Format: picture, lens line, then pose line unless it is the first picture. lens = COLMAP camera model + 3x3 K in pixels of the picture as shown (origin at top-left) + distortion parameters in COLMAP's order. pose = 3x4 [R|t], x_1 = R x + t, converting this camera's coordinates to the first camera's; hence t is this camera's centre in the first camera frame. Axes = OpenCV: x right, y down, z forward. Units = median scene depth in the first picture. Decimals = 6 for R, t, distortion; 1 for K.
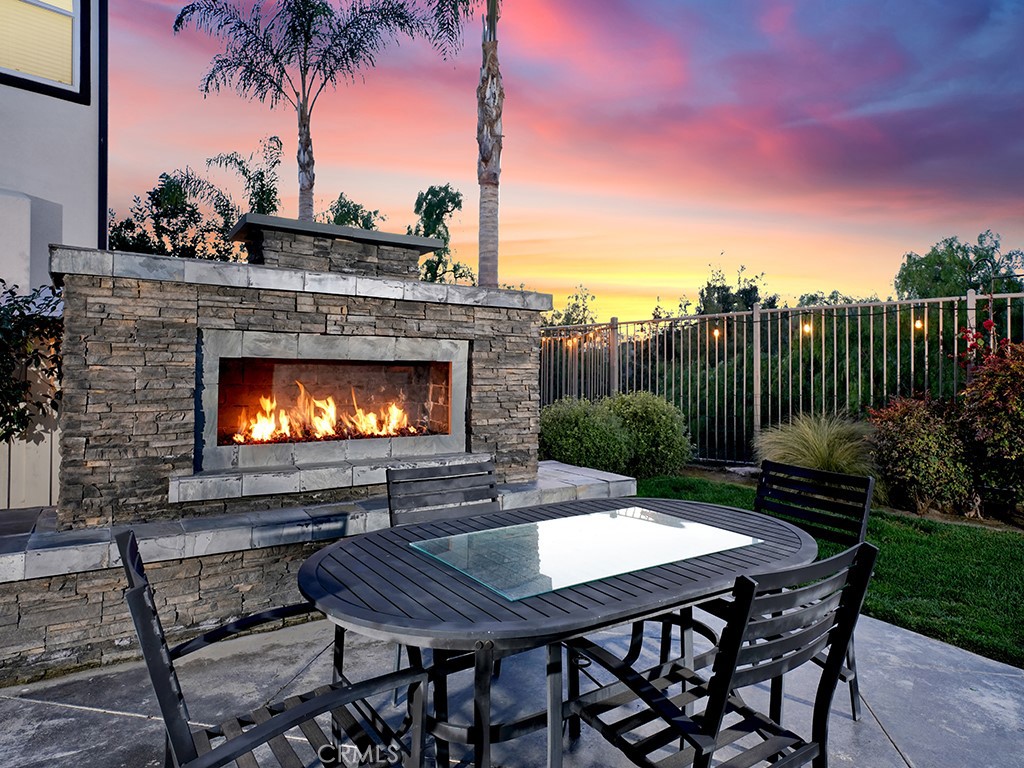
lens RADIAL K [[620.8, 0, 511.5], [0, 620.8, 358.6], [0, 0, 1]] dist [0.002594, 0.000991]
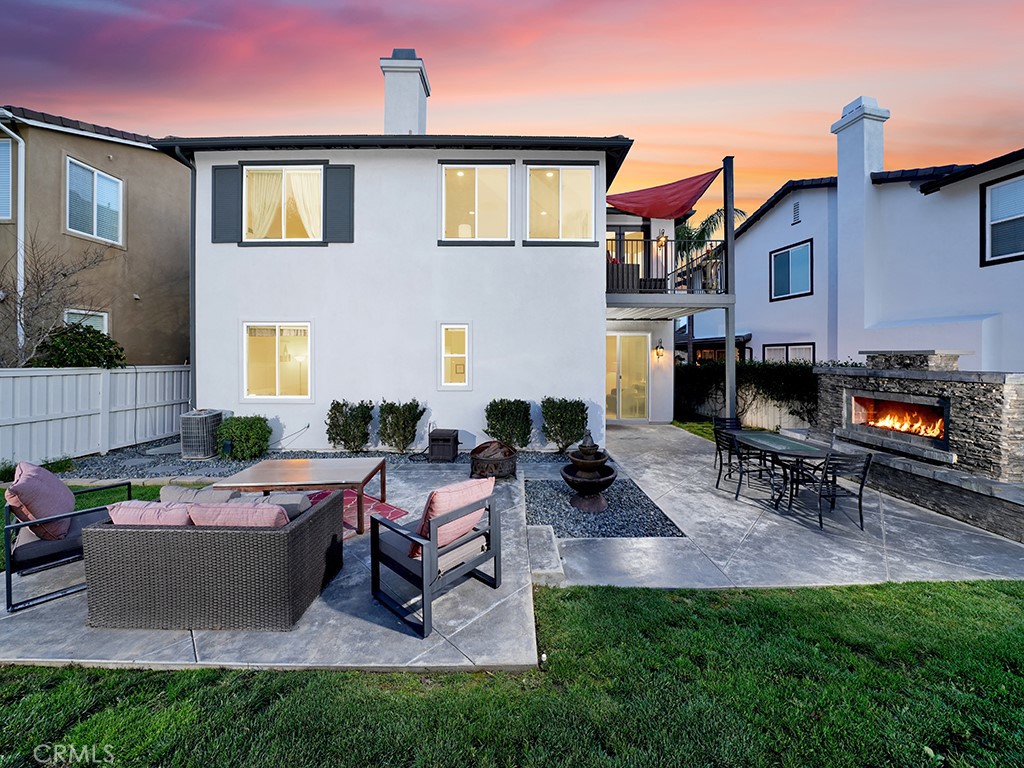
lens RADIAL K [[362.3, 0, 516.9], [0, 362.3, 362.6], [0, 0, 1]] dist [-0.017294, -0.000097]
pose [[-0.551973, -0.009432, -0.833809, 1.768593], [-0.004672, 0.999955, -0.008219, -0.132035], [0.833849, -0.000641, -0.551993, 0.476955]]
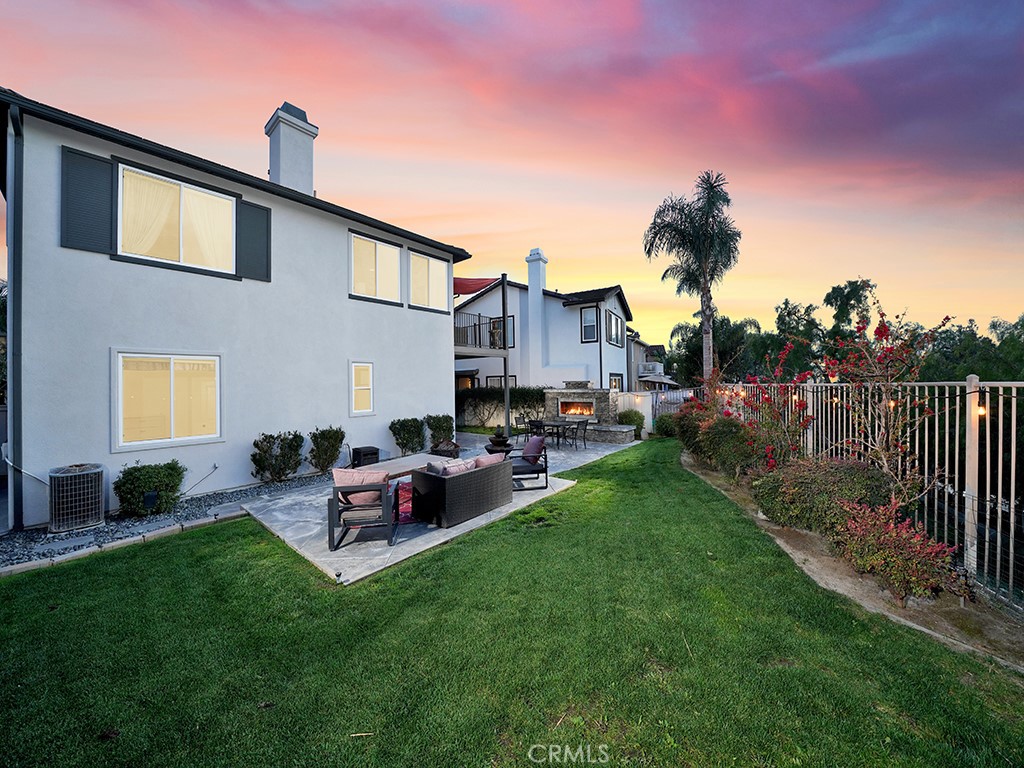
lens RADIAL K [[369.0, 0, 512.0], [0, 369.0, 384.0], [0, 0, 1]] dist [-0.000659, 0.000009]
pose [[0.272974, -0.021036, -0.961791, 3.024924], [0.032007, 0.999406, -0.012774, -0.146543], [0.961489, -0.027297, 0.273485, -0.621814]]
